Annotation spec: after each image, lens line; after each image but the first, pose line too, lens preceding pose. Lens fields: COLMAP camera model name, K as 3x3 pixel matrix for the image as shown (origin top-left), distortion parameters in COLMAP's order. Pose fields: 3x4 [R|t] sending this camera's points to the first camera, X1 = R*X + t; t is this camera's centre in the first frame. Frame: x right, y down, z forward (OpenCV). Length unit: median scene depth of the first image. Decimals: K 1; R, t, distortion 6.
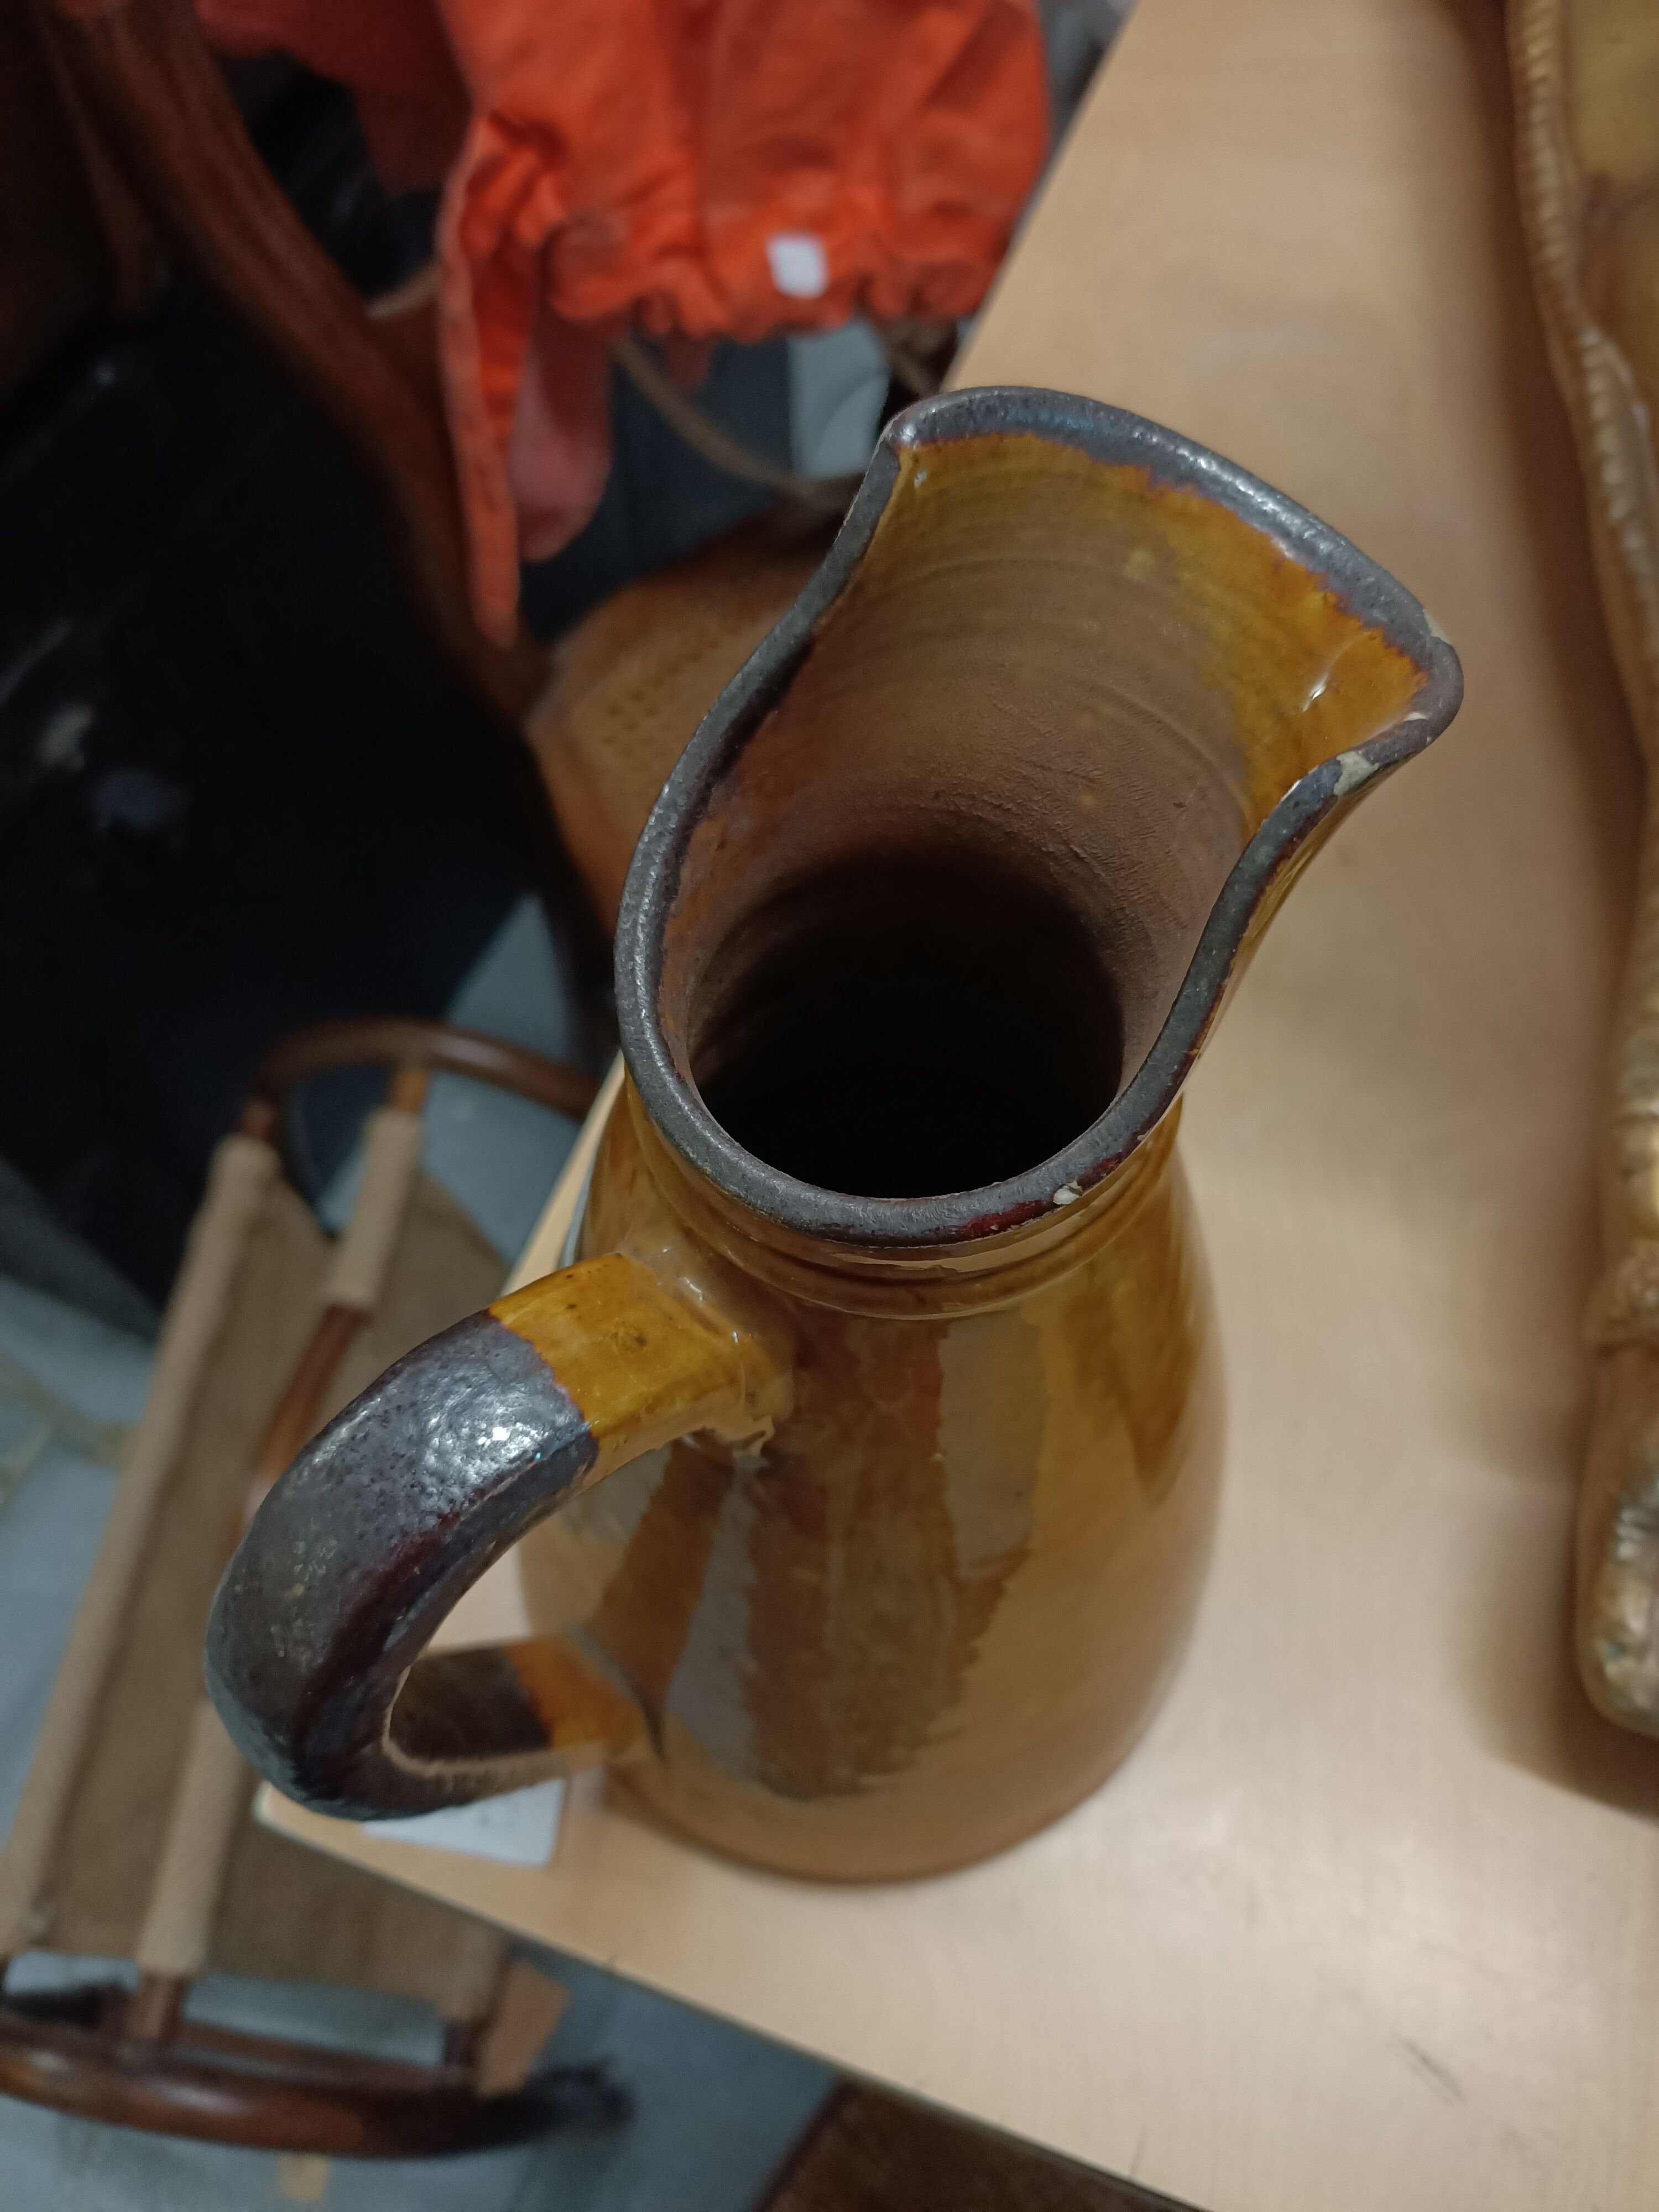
lens RADIAL K [[1784.1, 0, 827.7], [0, 1784.1, 1107.1], [0, 0, 1]] dist [-0.013631, -0.003136]
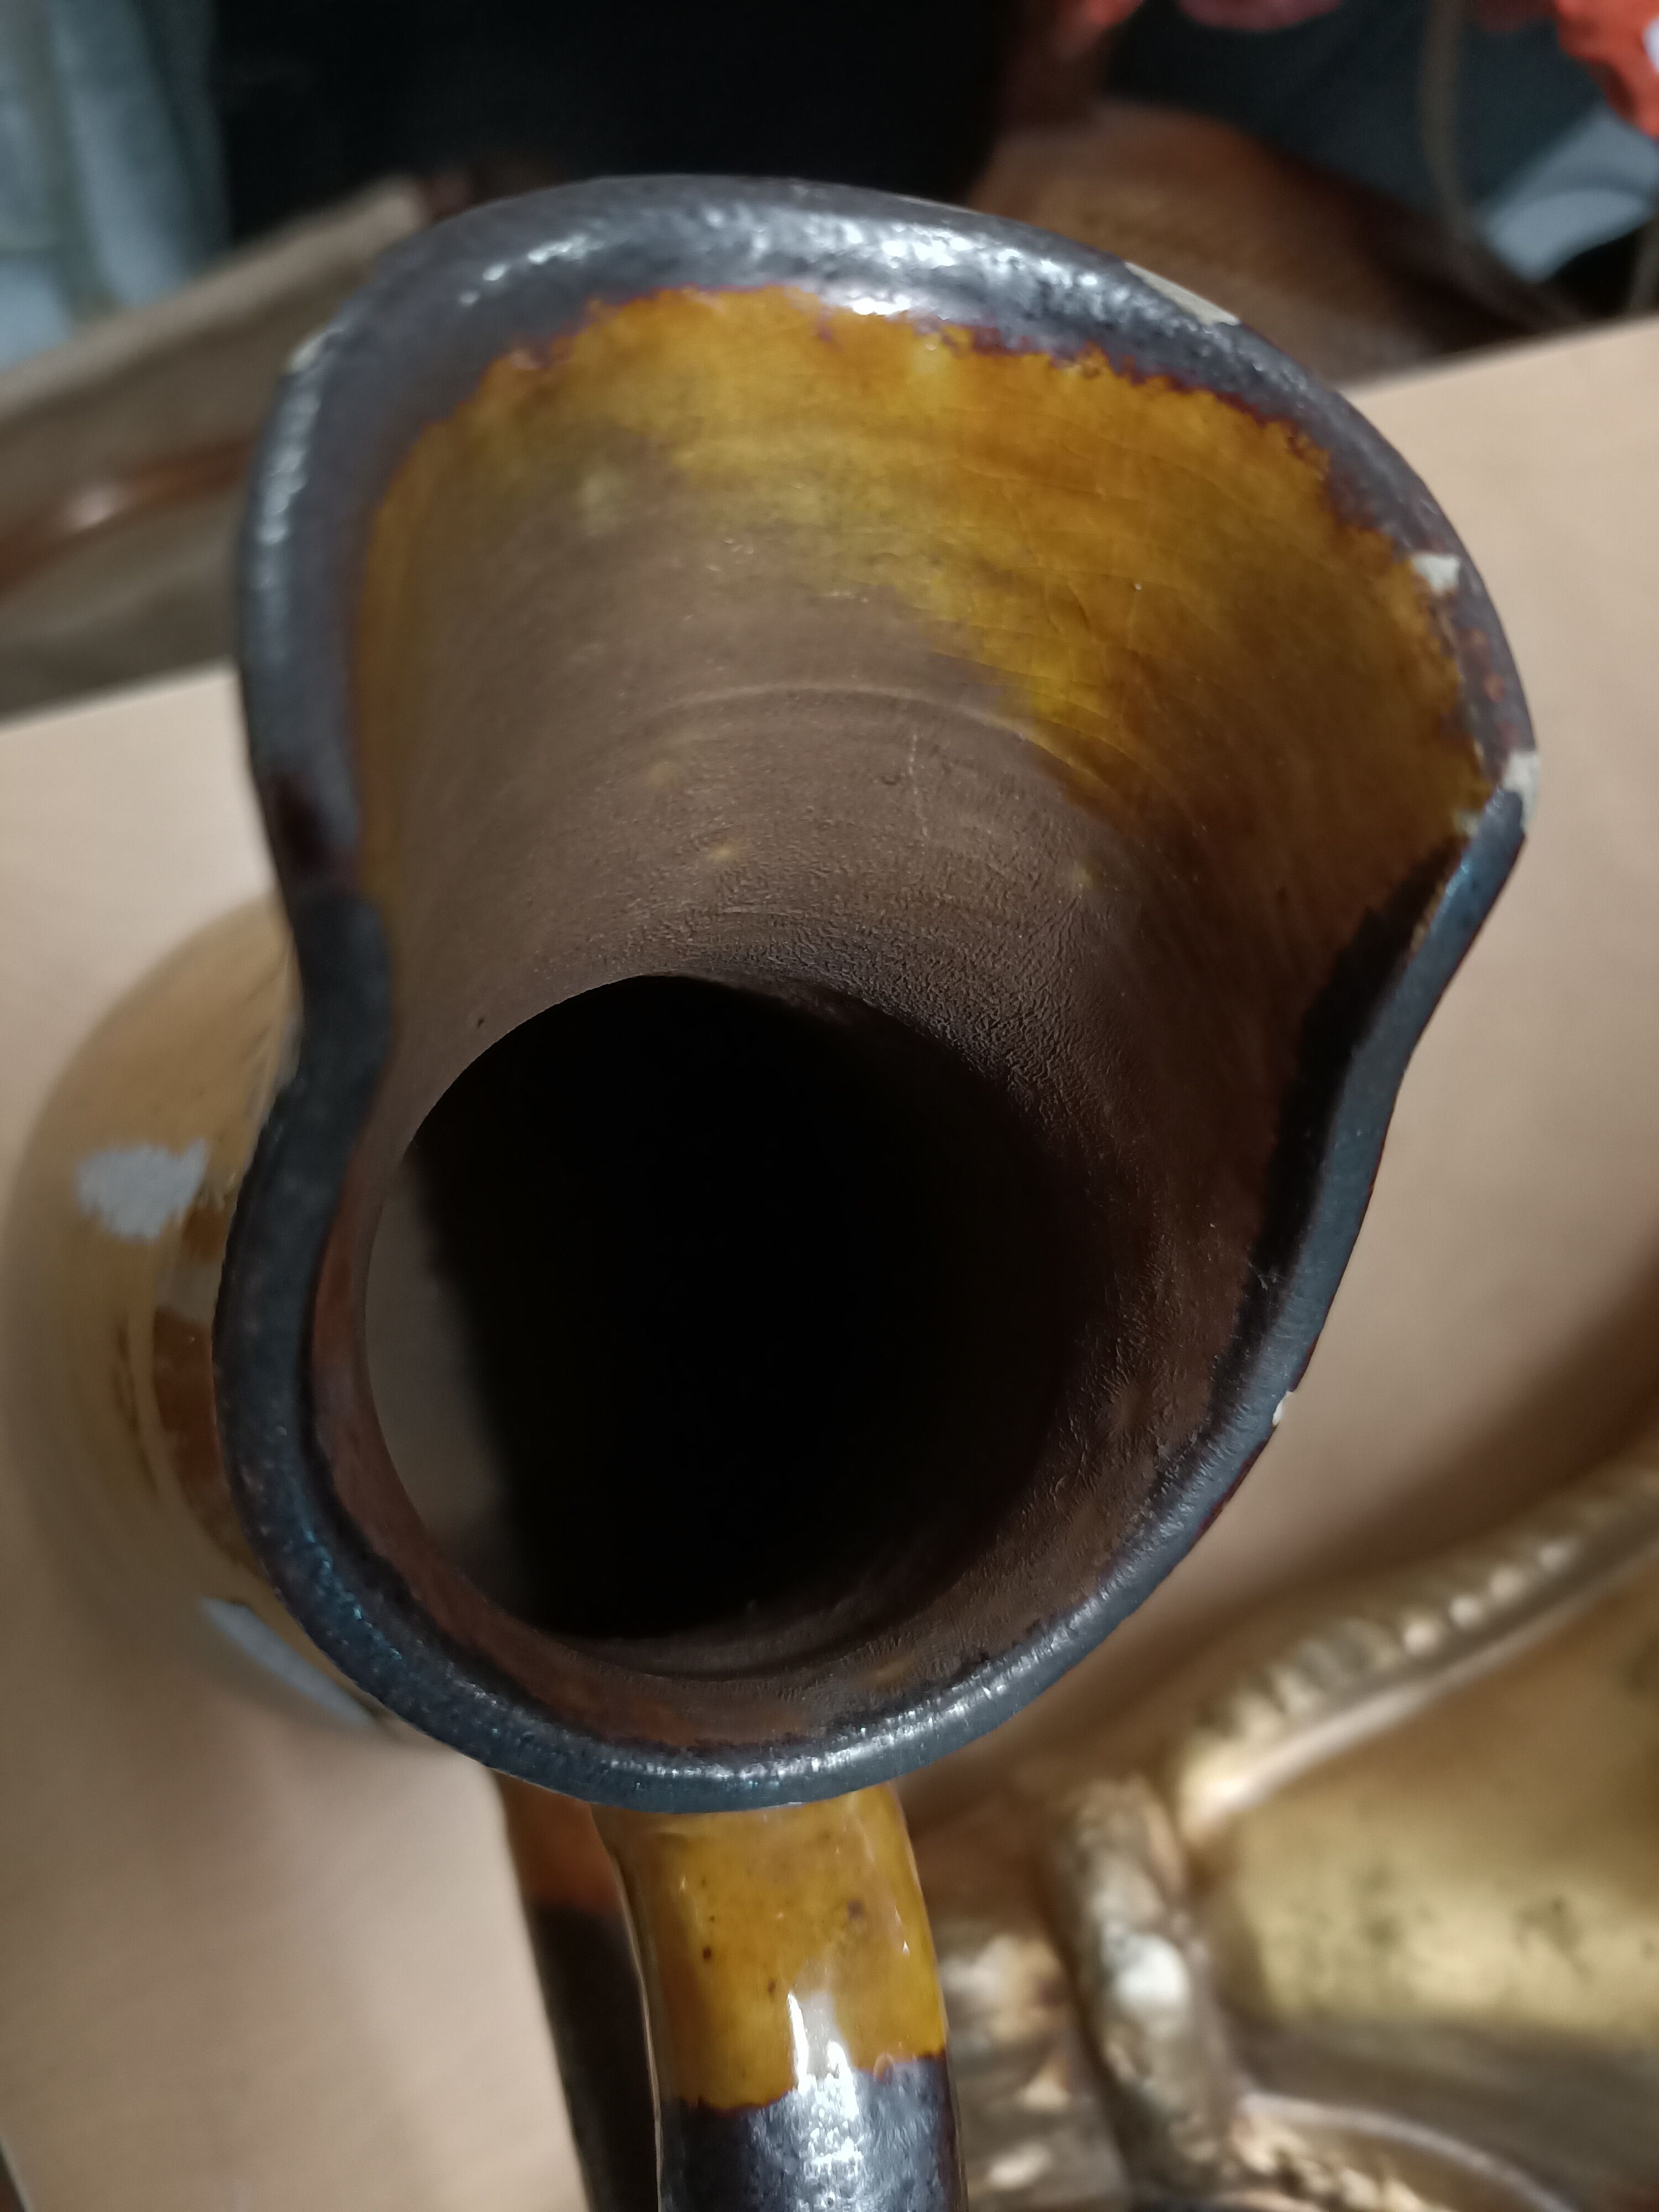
lens RADIAL K [[1784.1, 0, 848.2], [0, 1784.1, 1093.1], [0, 0, 1]] dist [-0.013631, -0.003136]
pose [[0.559437, -0.790326, 0.249830, -0.028727], [0.517454, 0.568467, 0.639599, -0.462848], [-0.647512, -0.228540, 0.726979, 0.555306]]
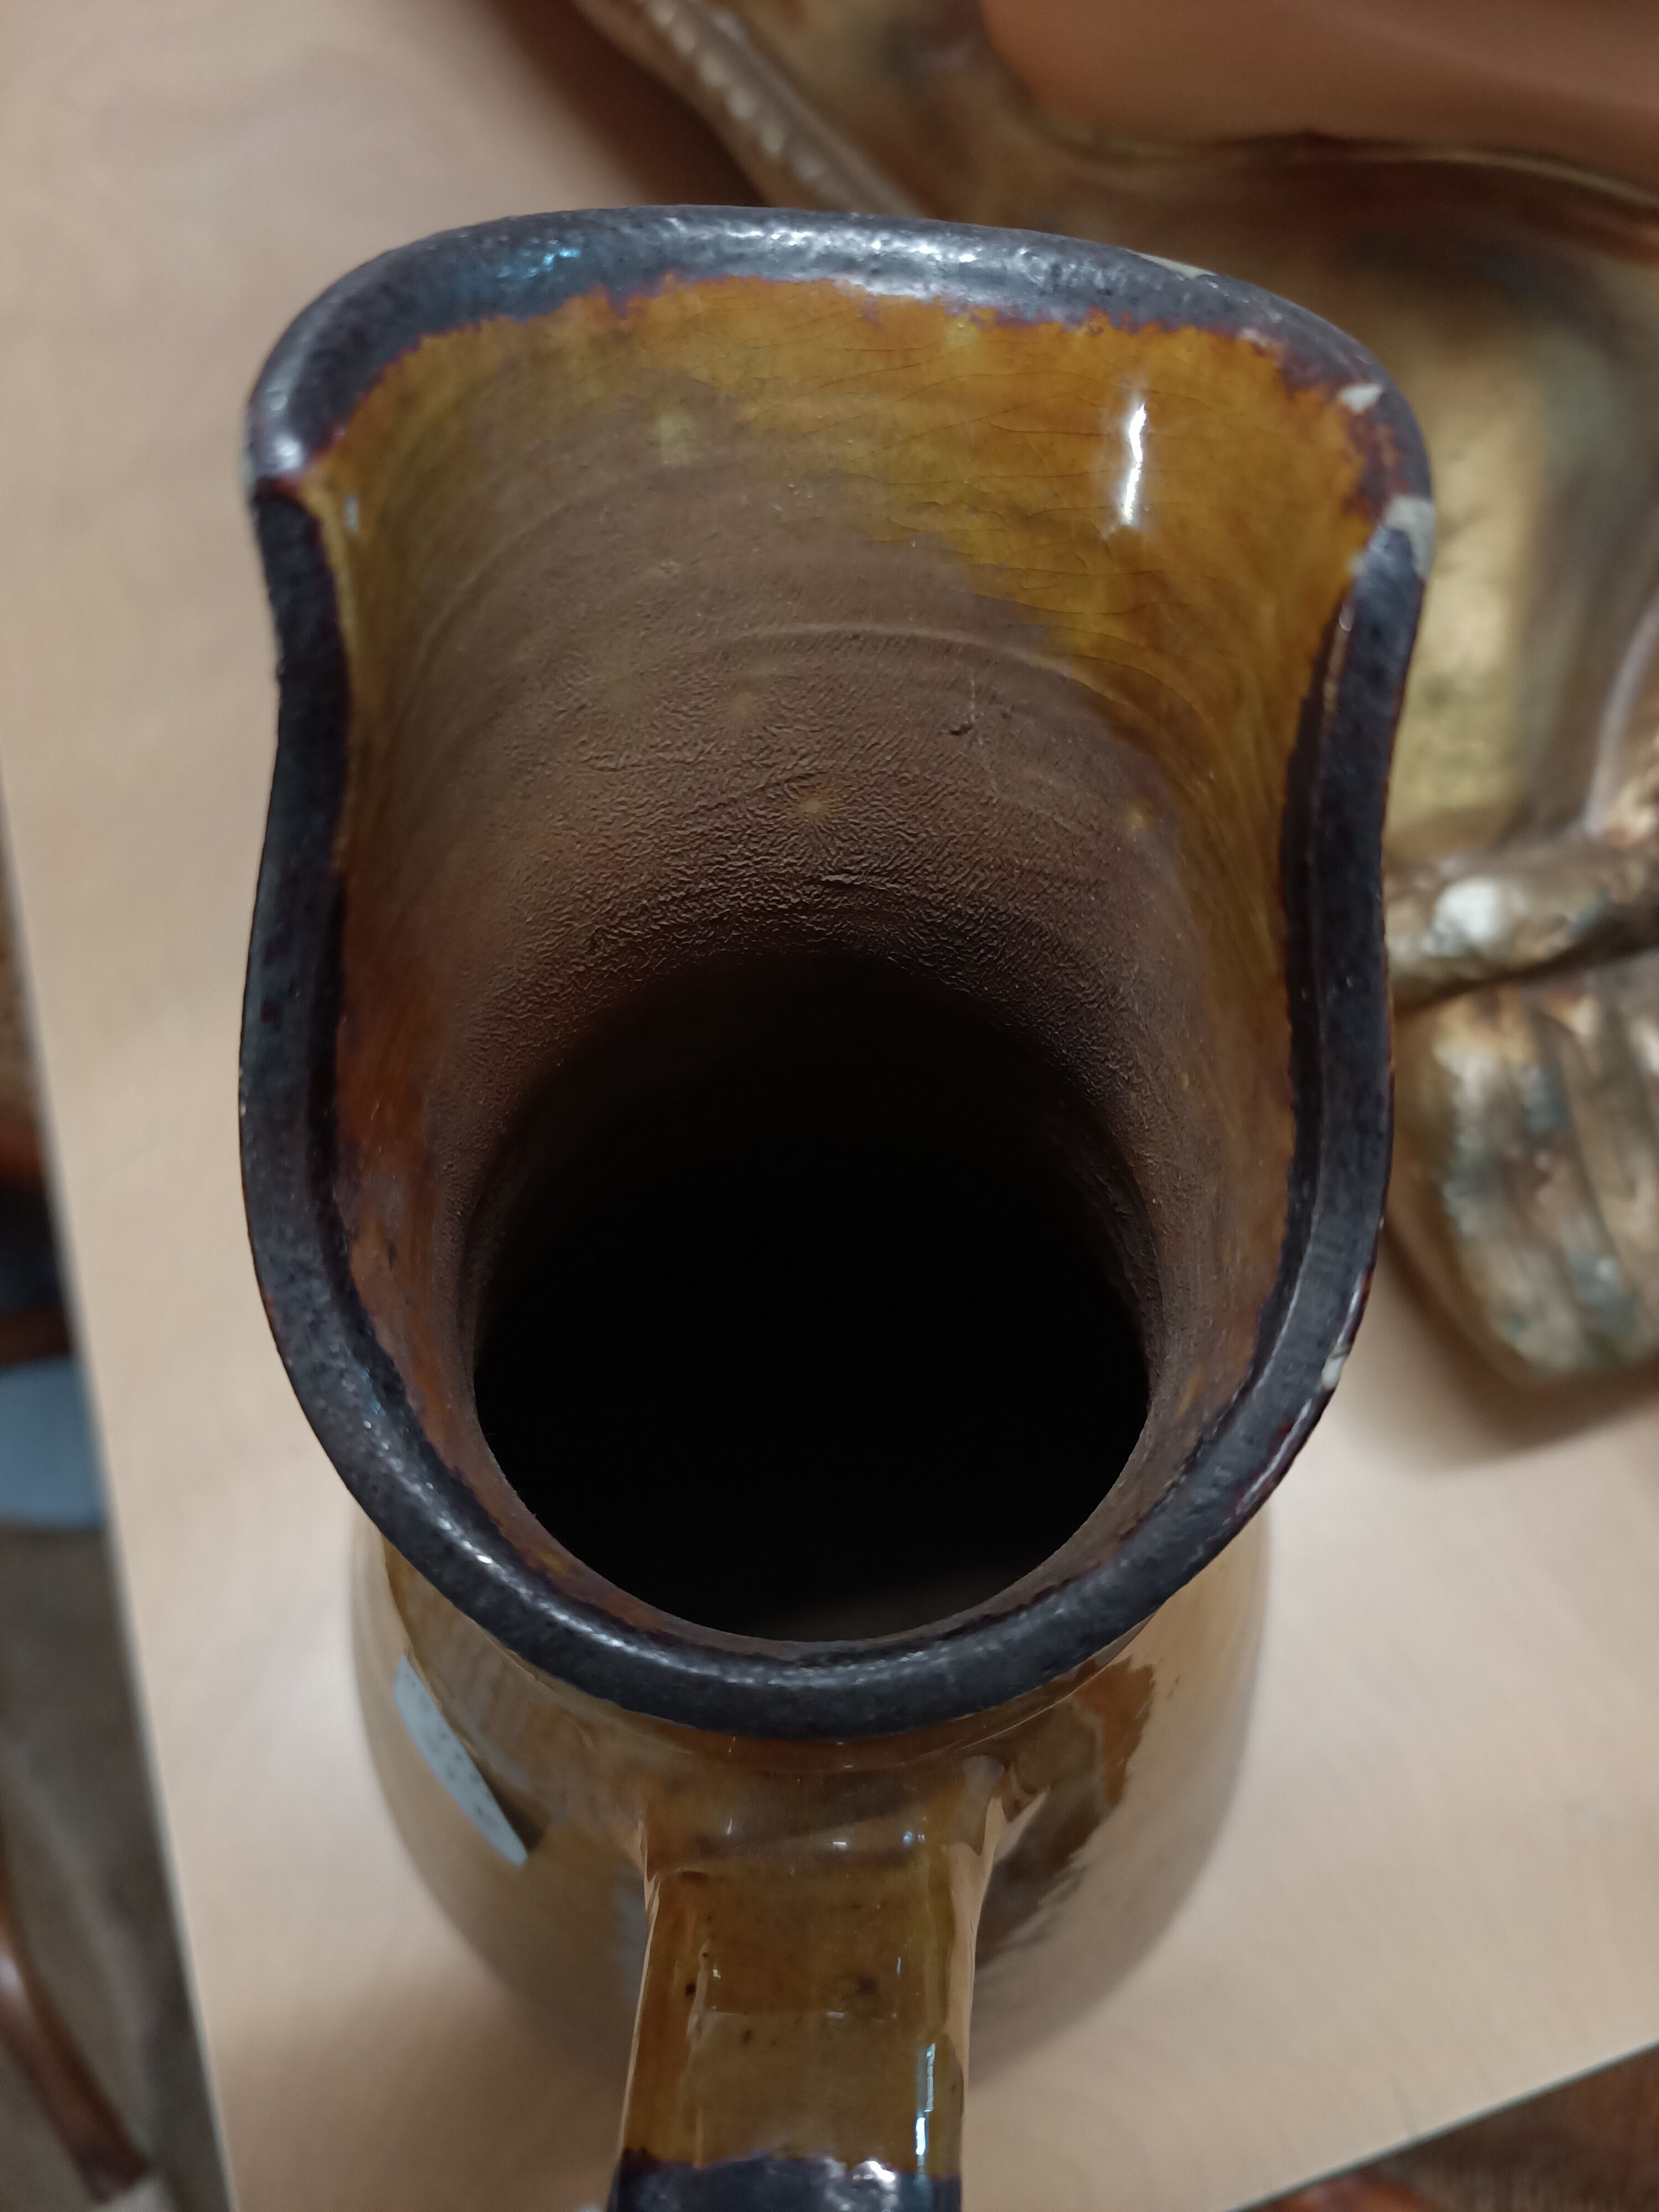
lens RADIAL K [[1784.1, 0, 839.7], [0, 1784.1, 1091.6], [0, 0, 1]] dist [-0.013631, -0.003136]
pose [[0.713886, -0.636697, 0.291519, -0.090312], [0.604663, 0.770446, 0.201978, -0.215107], [-0.353198, 0.032081, 0.934998, 0.421832]]
